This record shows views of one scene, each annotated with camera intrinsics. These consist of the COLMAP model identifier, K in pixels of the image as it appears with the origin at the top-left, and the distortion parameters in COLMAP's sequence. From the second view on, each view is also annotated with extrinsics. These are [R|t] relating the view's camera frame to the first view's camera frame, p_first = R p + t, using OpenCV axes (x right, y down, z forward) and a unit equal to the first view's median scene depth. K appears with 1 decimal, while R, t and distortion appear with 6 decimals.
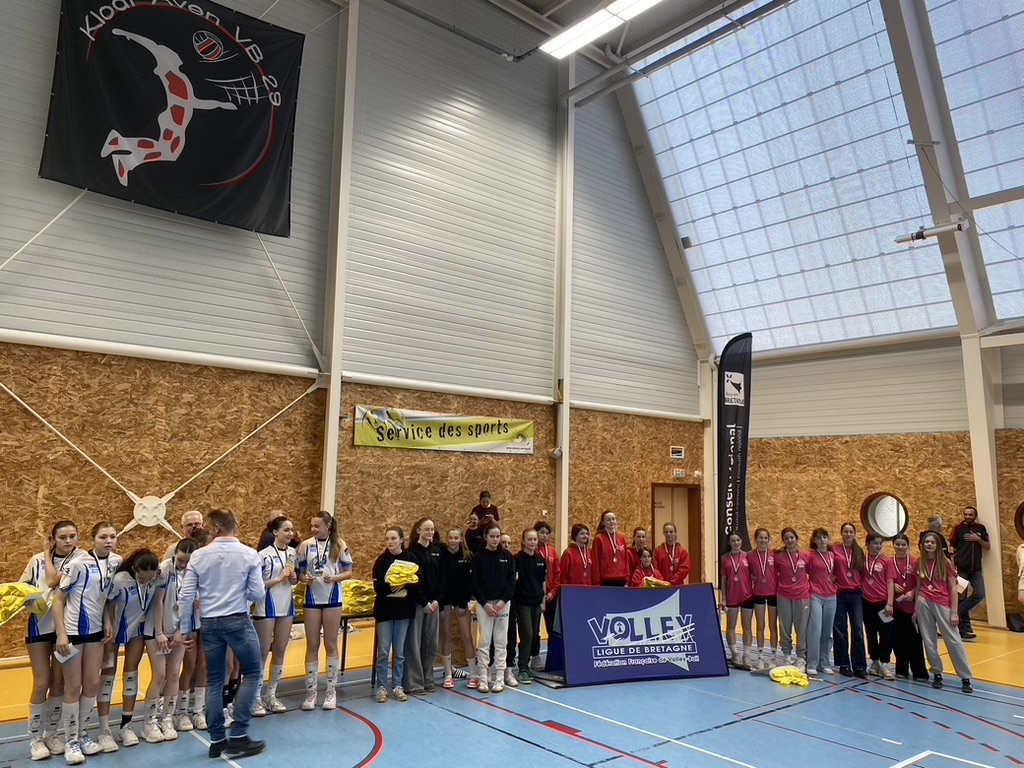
lens RADIAL K [[784.6, 0, 519.6], [0, 784.6, 382.5], [0, 0, 1]] dist [0.080567, -0.073591]
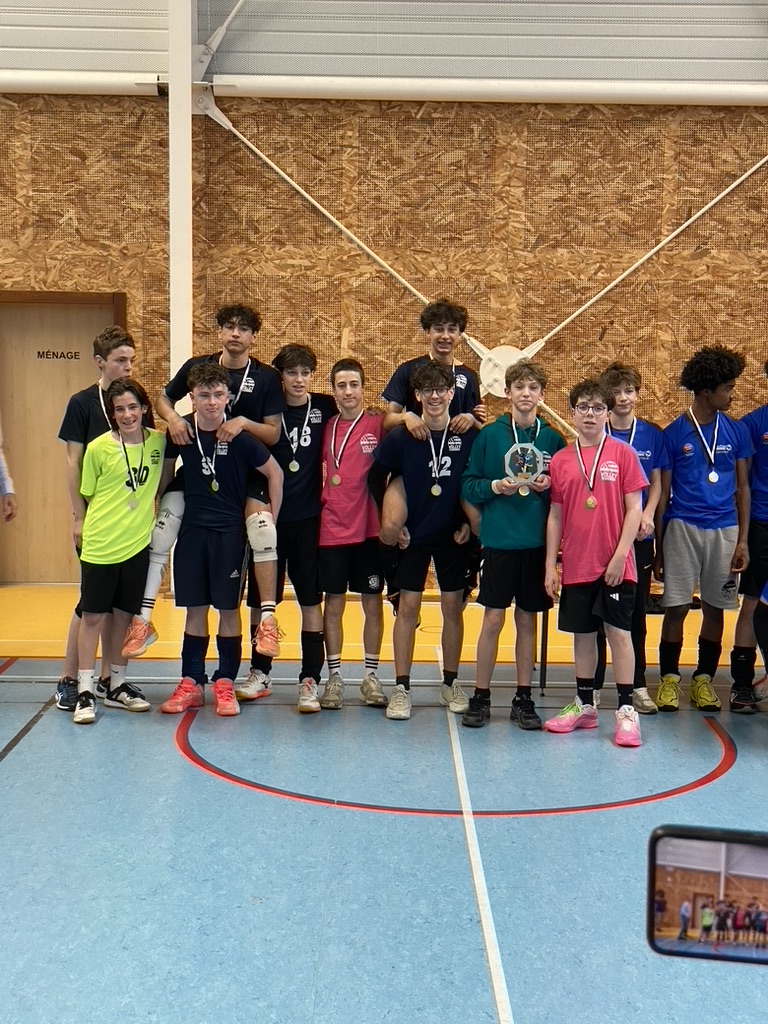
lens RADIAL K [[1575.8, 0, 381.4], [0, 1575.8, 515.4], [0, 0, 1]] dist [0.126658, 0.000000]
pose [[0.761473, 0.058297, -0.645570, 0.209816], [0.089063, 0.977092, 0.193287, 0.030473], [0.642049, -0.204679, 0.738836, 0.059139]]
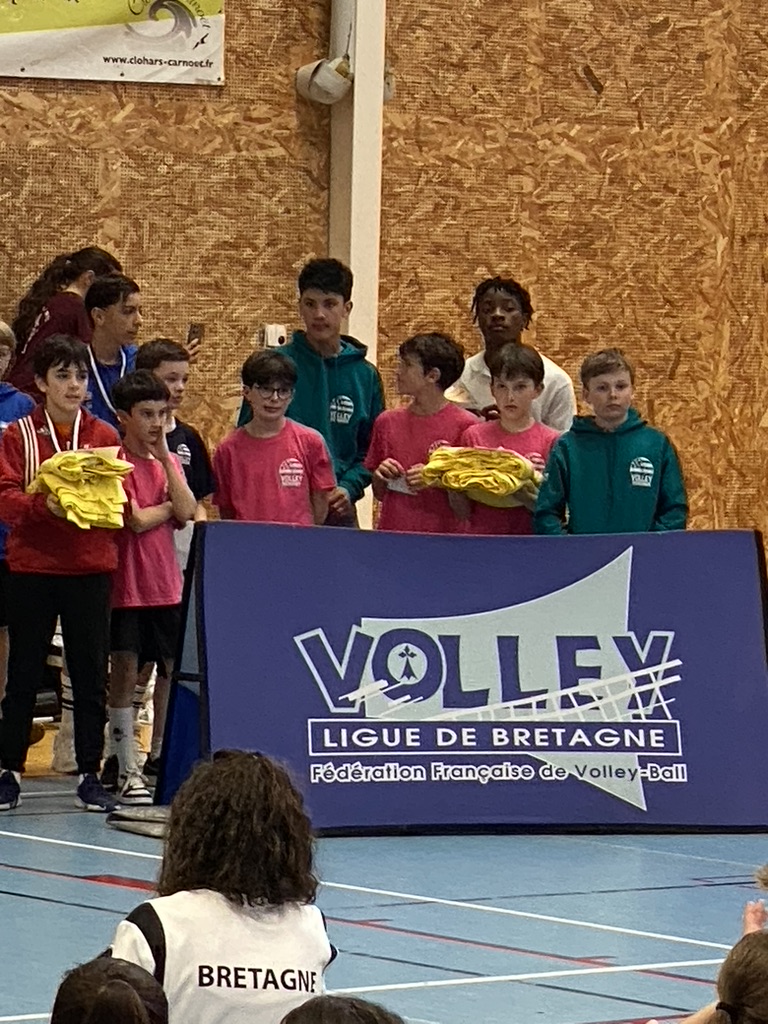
lens RADIAL K [[5233.3, 0, 383.9], [0, 5233.3, 512.5], [0, 0, 1]] dist [0.067039, 0.000000]
pose [[0.999845, 0.003038, -0.017342, 0.128252], [-0.000127, 0.986217, 0.165459, -0.056784], [0.017606, -0.165432, 0.986064, -0.768376]]
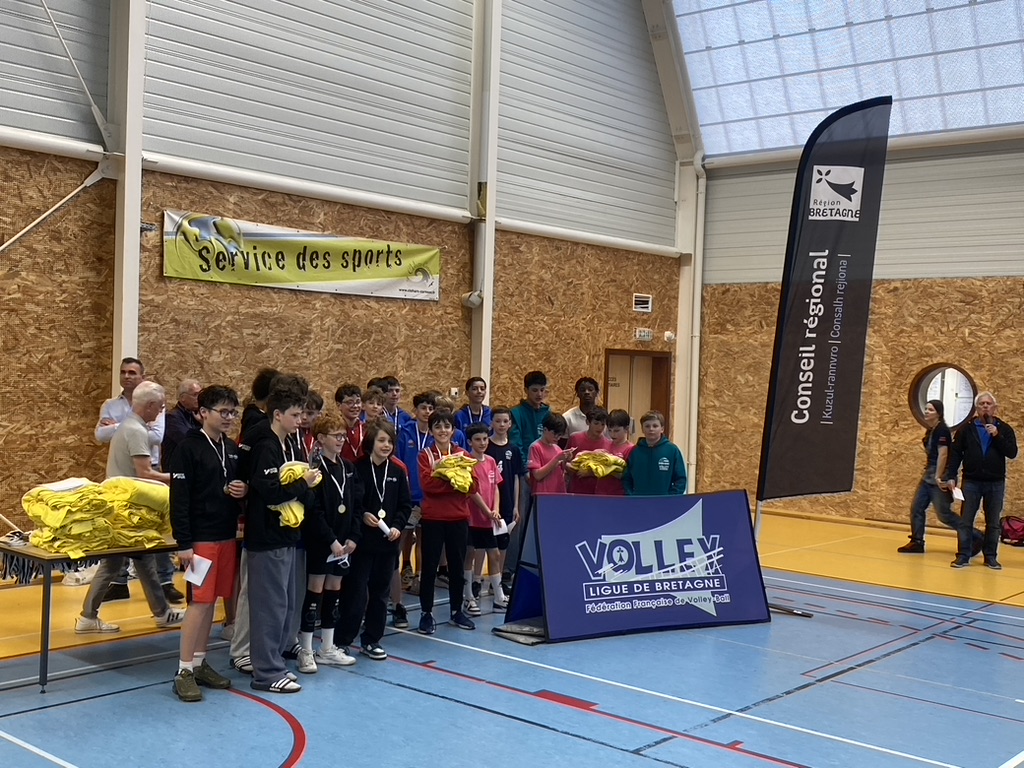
lens RADIAL K [[1215.6, 0, 512.4], [0, 1215.6, 372.6], [0, 0, 1]] dist [0.101538, 0.000000]
pose [[0.988355, 0.008007, 0.151956, -0.101460], [-0.029069, 0.990159, 0.136896, 0.017643], [-0.149364, -0.139719, 0.978861, 0.029121]]
